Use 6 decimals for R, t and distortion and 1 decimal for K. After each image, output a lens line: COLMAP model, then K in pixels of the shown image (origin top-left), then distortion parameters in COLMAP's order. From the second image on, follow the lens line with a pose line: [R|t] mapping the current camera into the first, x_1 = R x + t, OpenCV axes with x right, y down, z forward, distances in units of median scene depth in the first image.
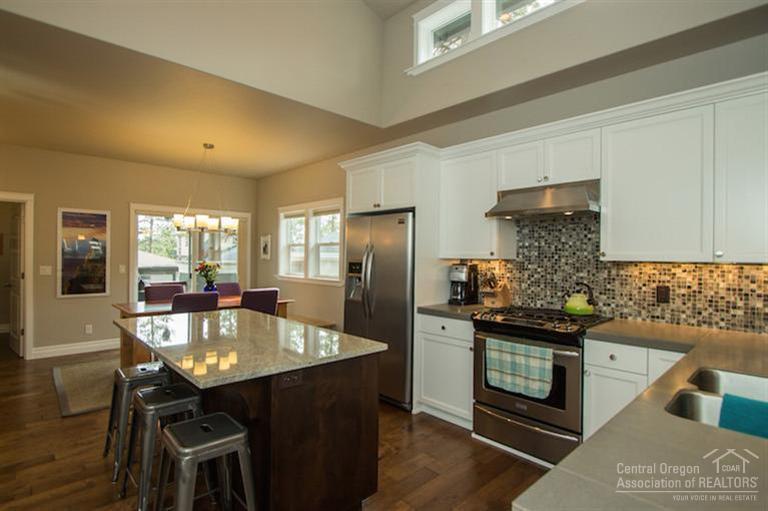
lens RADIAL K [[391.6, 0, 359.8], [0, 391.6, 259.9], [0, 0, 1]] dist [-0.004717, 0.000771]
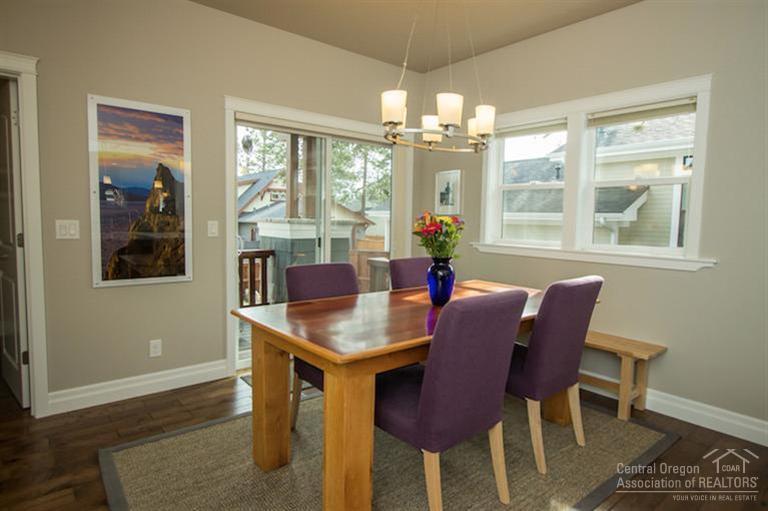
lens RADIAL K [[435.9, 0, 379.2], [0, 435.9, 251.3], [0, 0, 1]] dist [-0.002939, 0.003557]
pose [[0.999172, 0.012215, -0.038802, -0.403924], [-0.009648, 0.997794, 0.065675, 0.015542], [0.039518, -0.065246, 0.997086, 0.484371]]
